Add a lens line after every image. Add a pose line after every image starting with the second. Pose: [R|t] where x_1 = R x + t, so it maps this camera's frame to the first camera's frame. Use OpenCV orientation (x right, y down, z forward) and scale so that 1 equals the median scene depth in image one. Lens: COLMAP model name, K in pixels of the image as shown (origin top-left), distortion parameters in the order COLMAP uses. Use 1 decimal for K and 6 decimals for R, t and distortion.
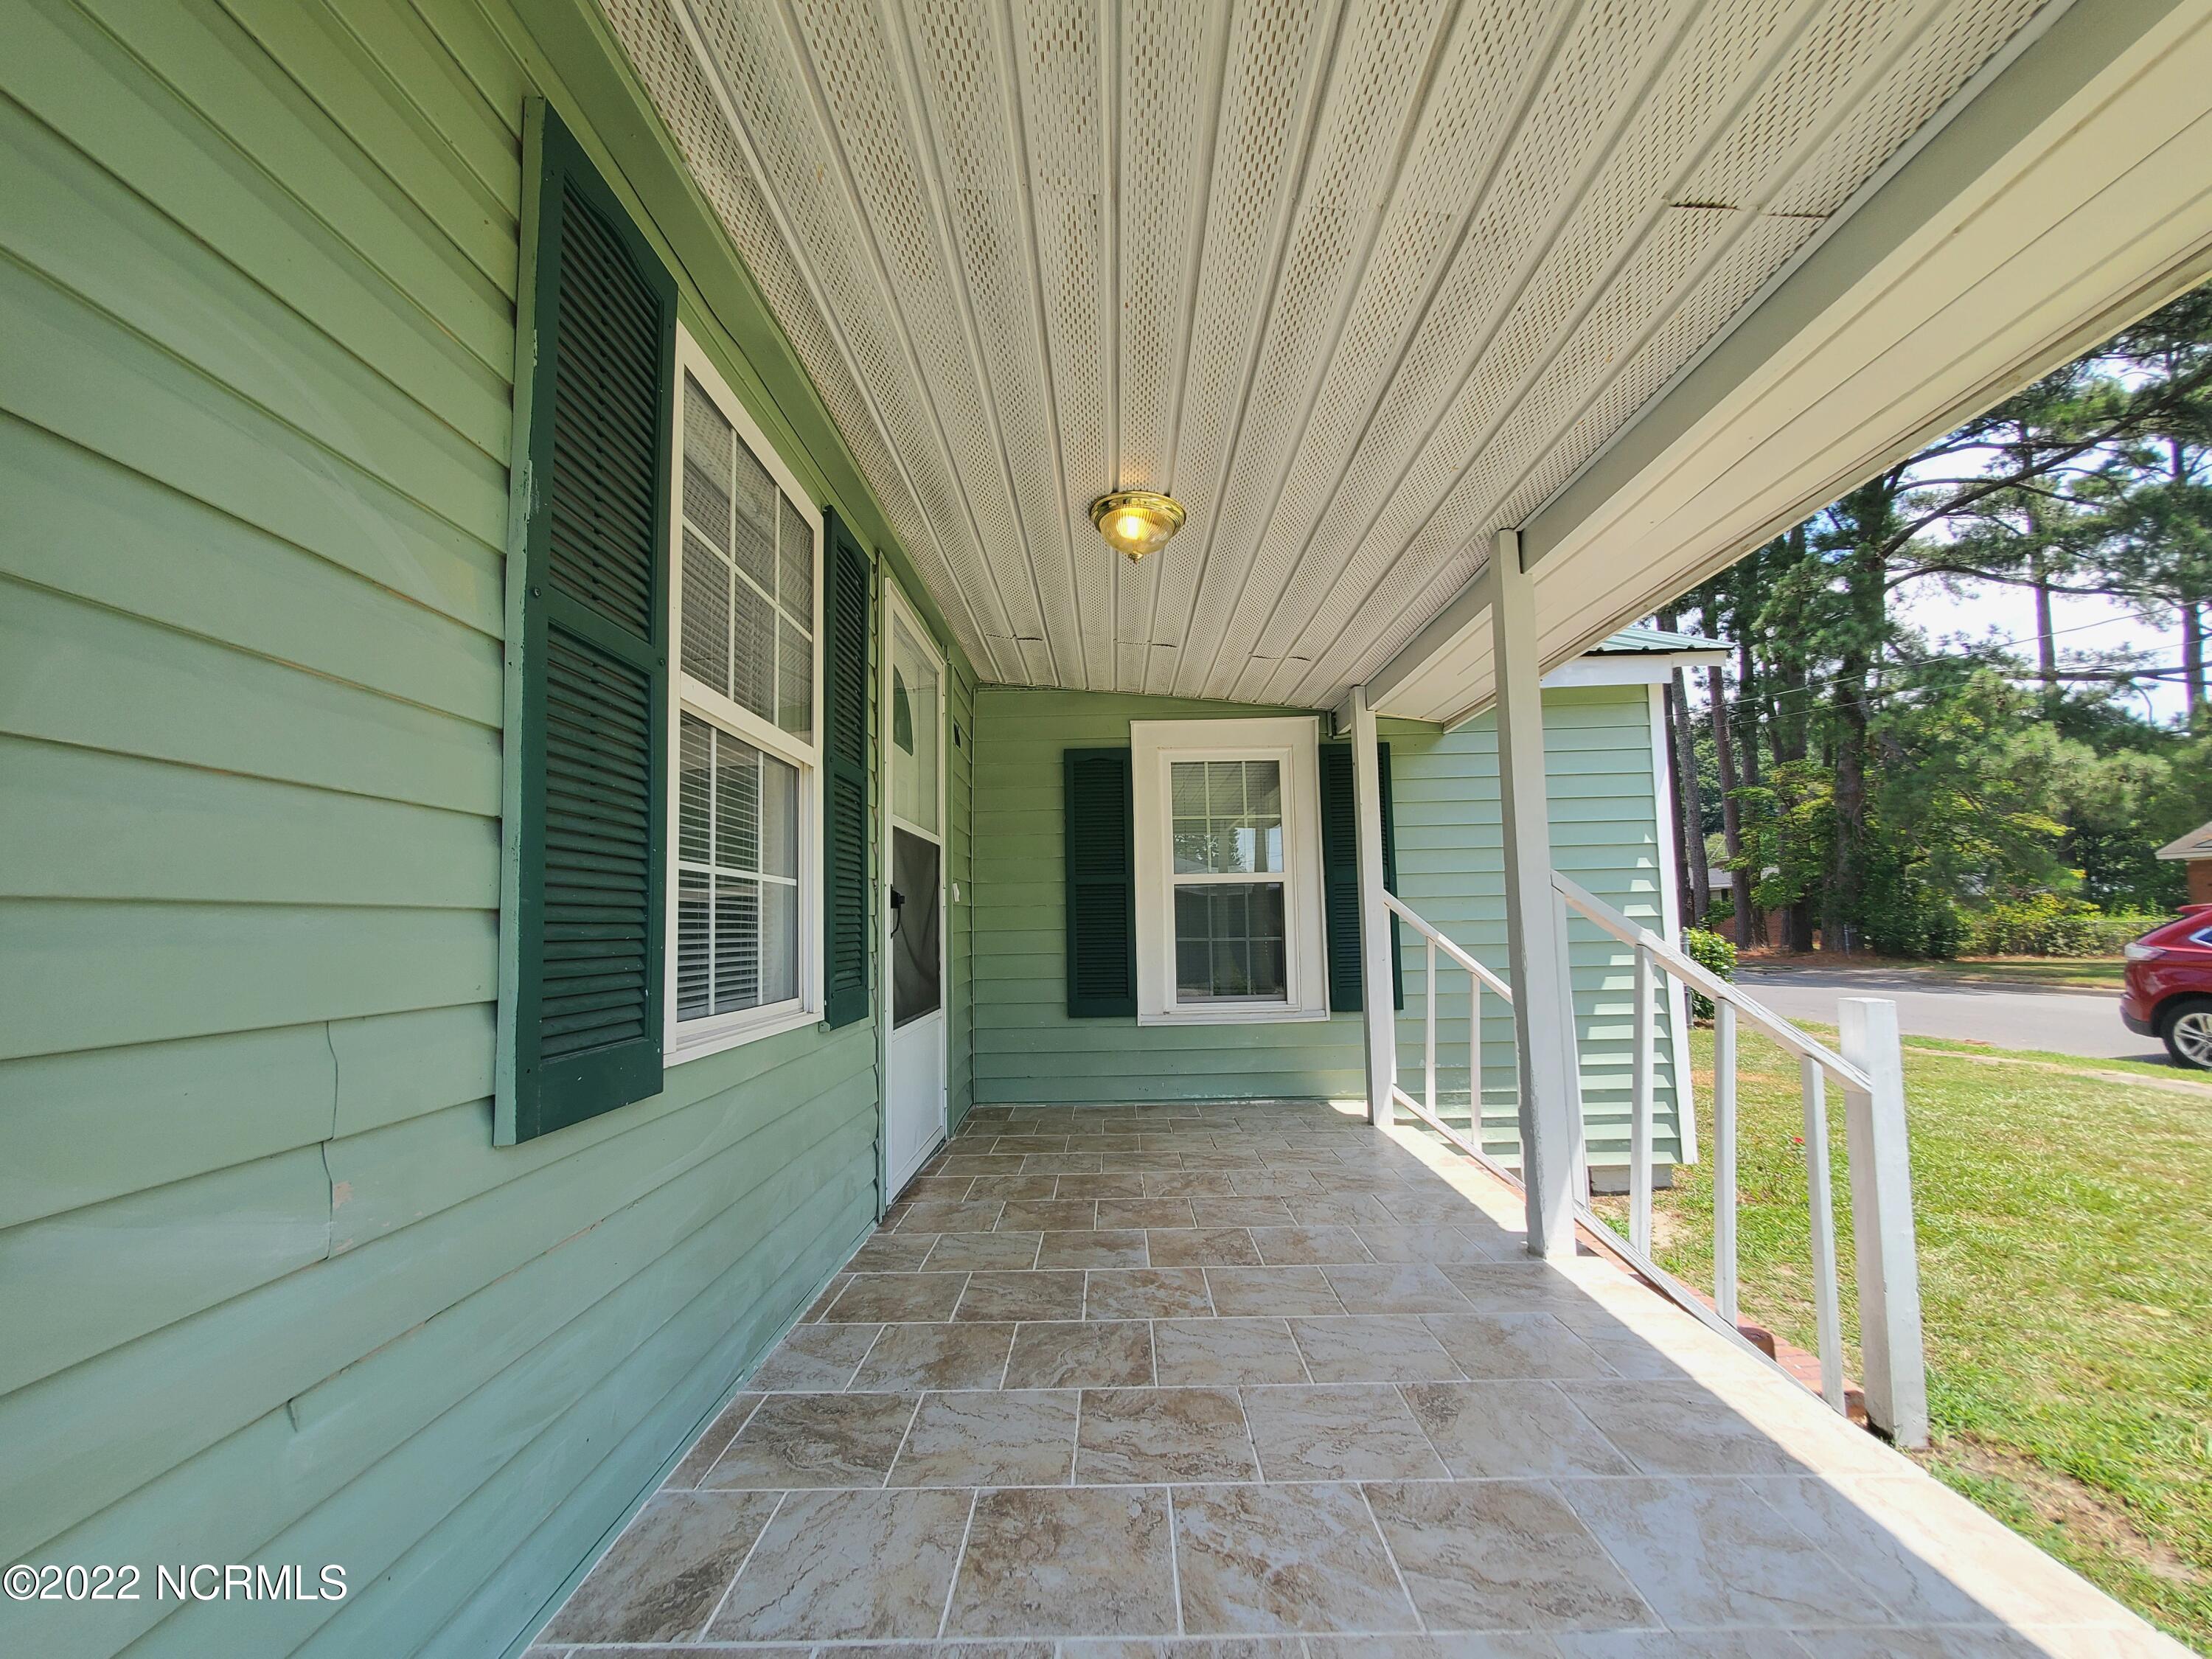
lens RADIAL K [[882.4, 0, 1116.8], [0, 882.4, 857.8], [0, 0, 1]] dist [0.003527, -0.000902]
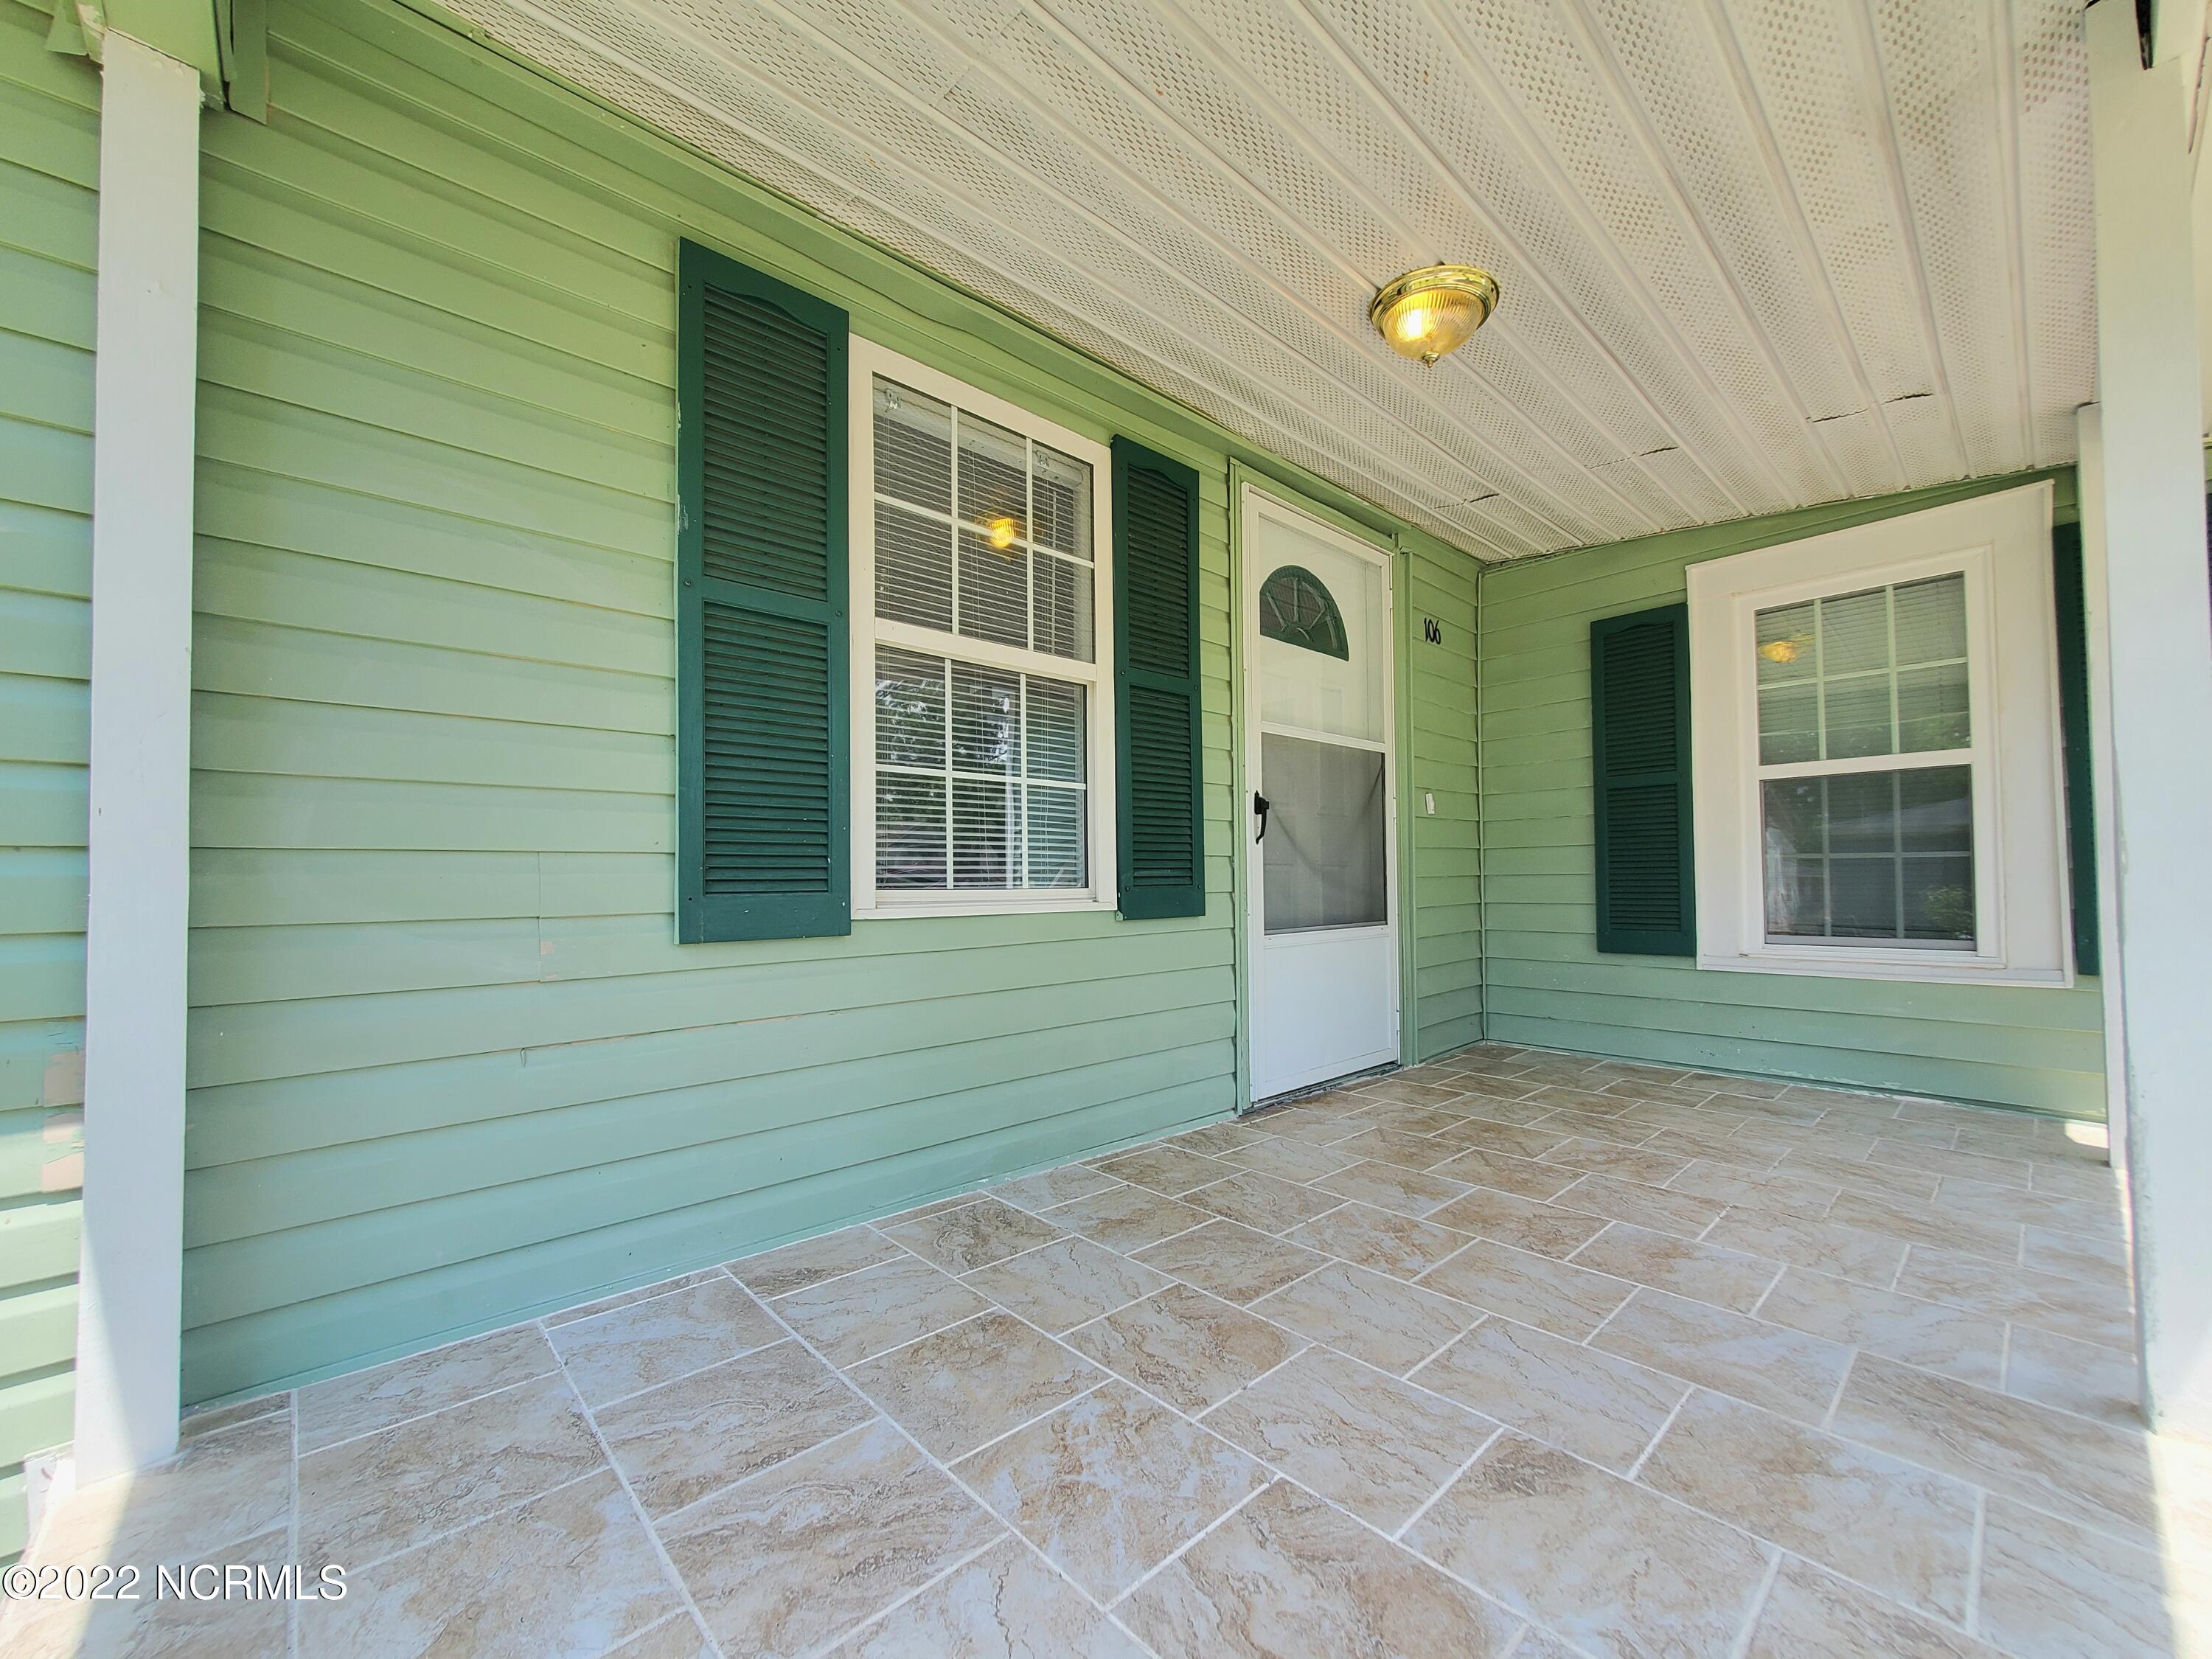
lens RADIAL K [[882.4, 0, 1116.8], [0, 882.4, 857.8], [0, 0, 1]] dist [0.003527, -0.000902]
pose [[0.682937, -0.006362, -0.730450, 0.461191], [0.053327, 0.997728, 0.041169, 0.070215], [0.728528, -0.067069, 0.681724, 0.238519]]
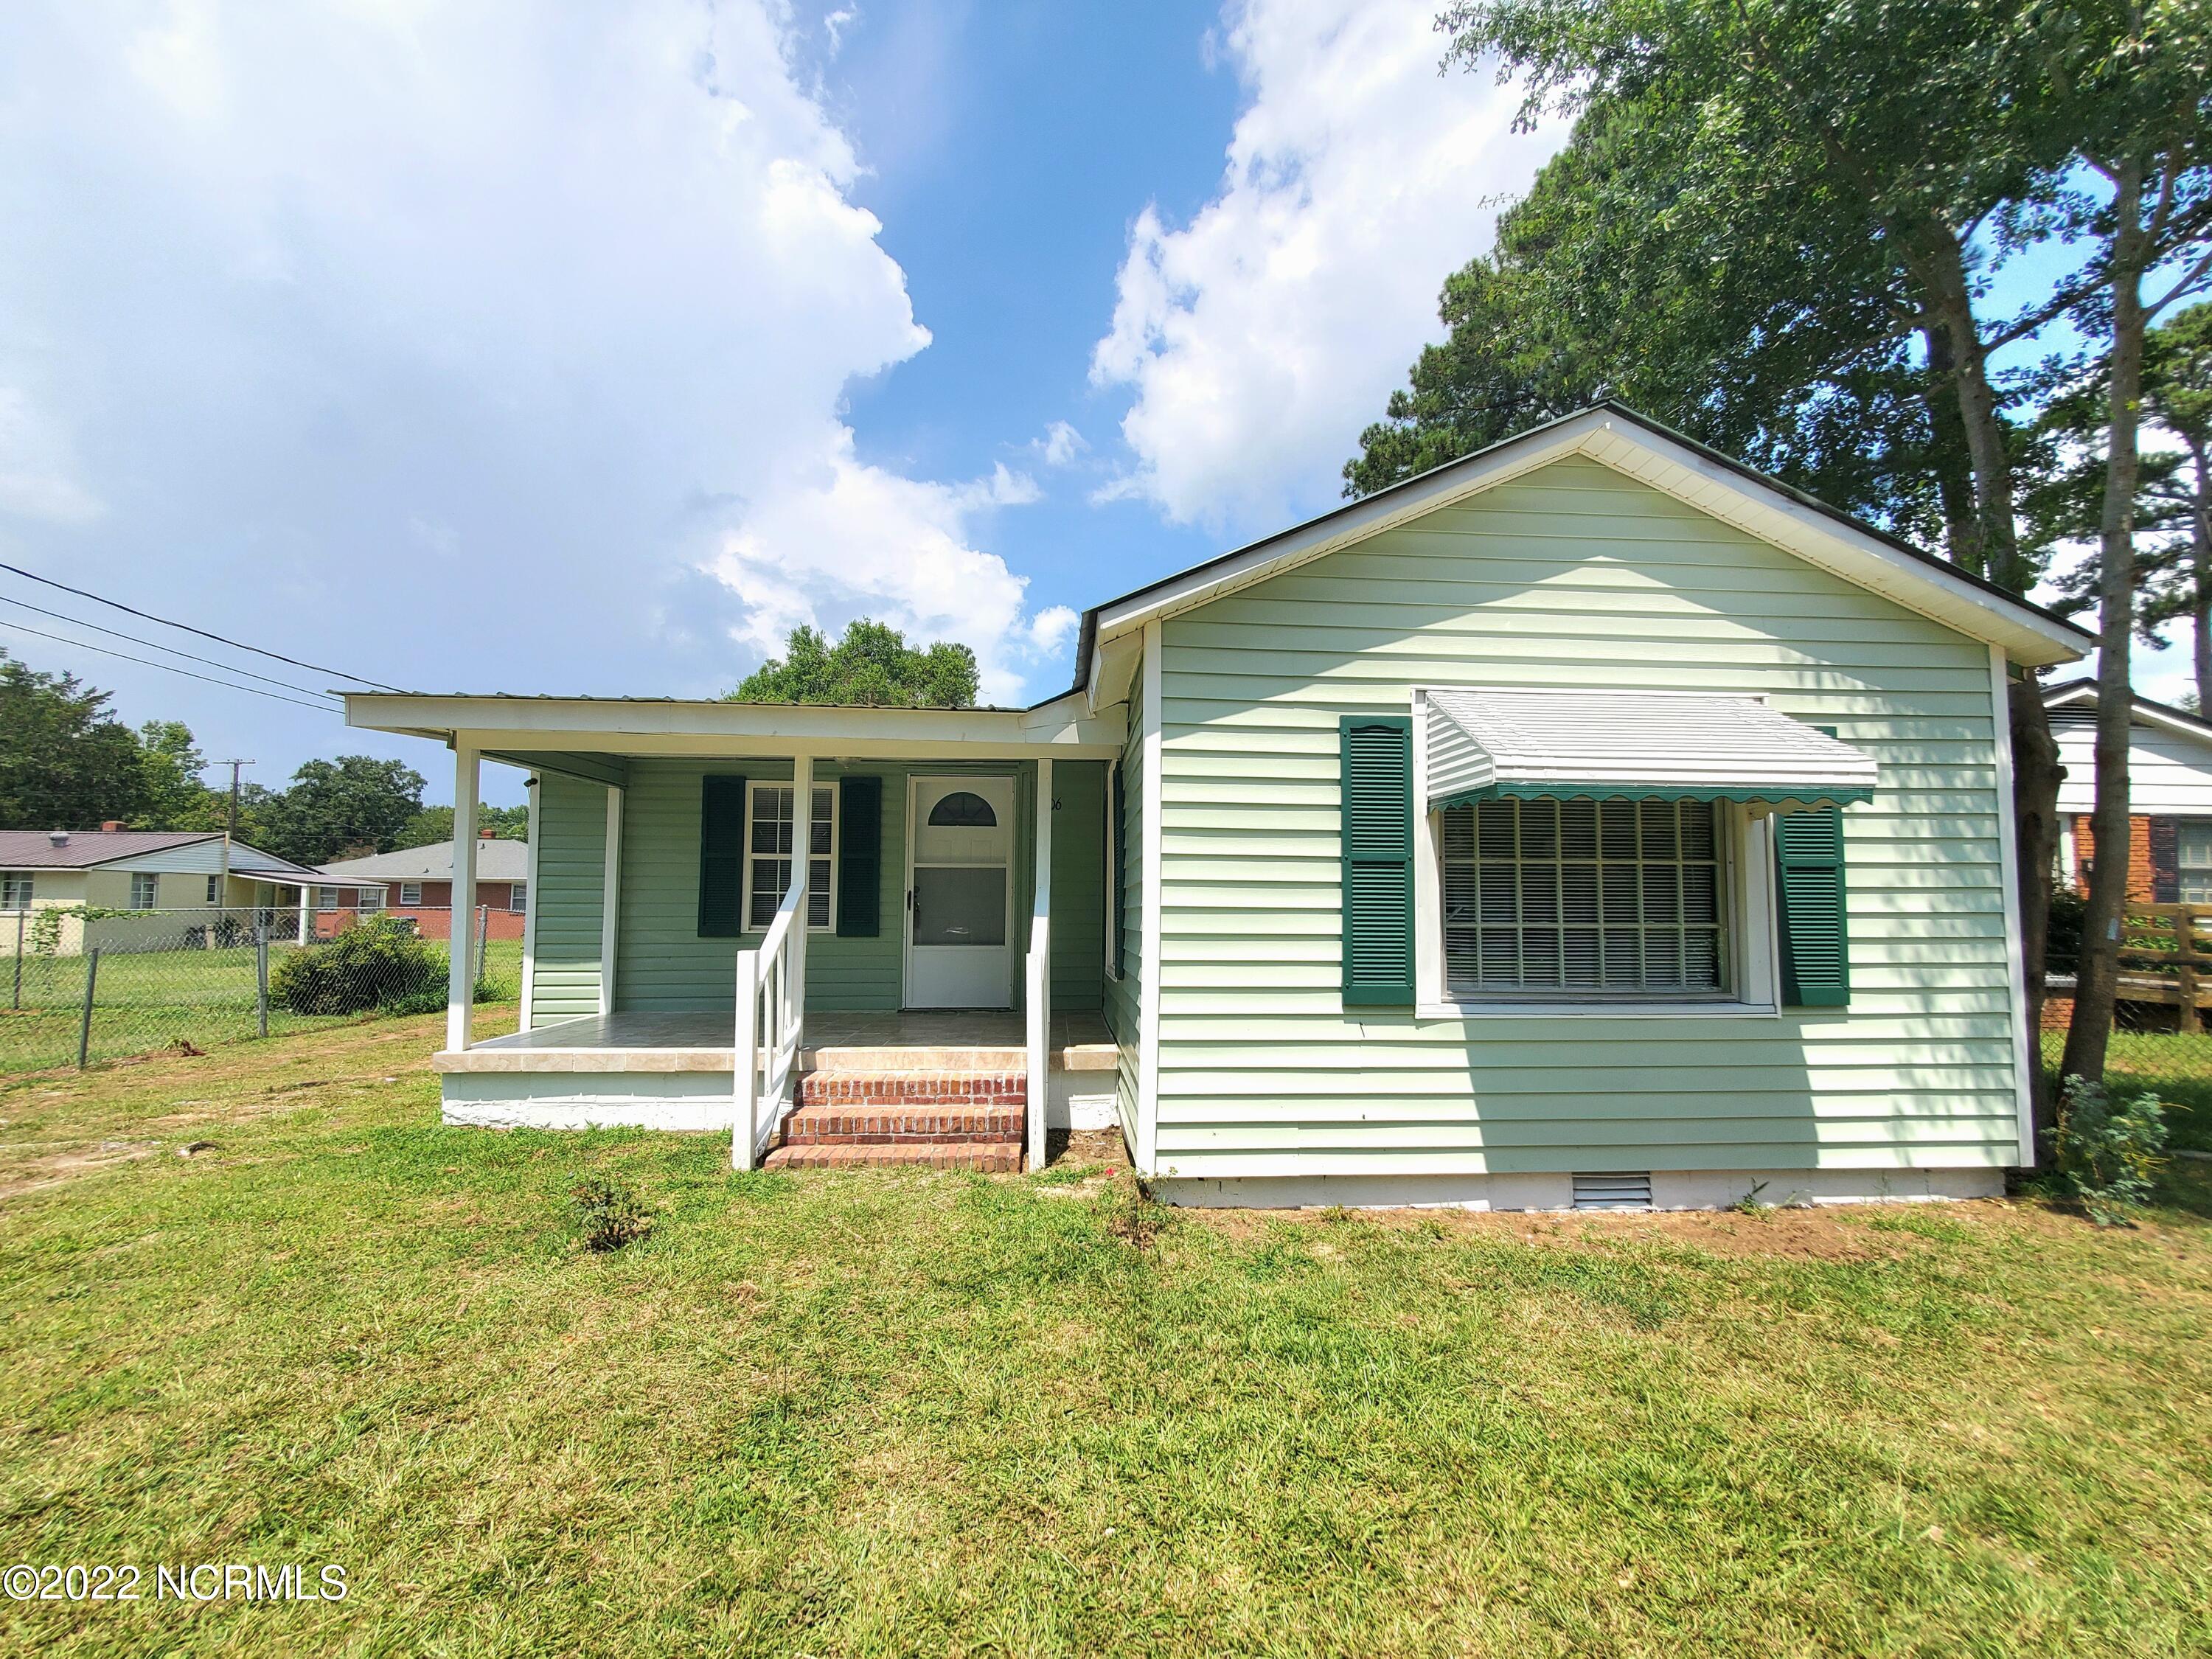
lens RADIAL K [[882.4, 0, 1116.8], [0, 882.4, 857.8], [0, 0, 1]] dist [0.003527, -0.000902]
pose [[0.064402, -0.043857, -0.996960, 3.017076], [0.073055, 0.996560, -0.039120, 0.102041], [0.995246, -0.070314, 0.067384, 1.795955]]
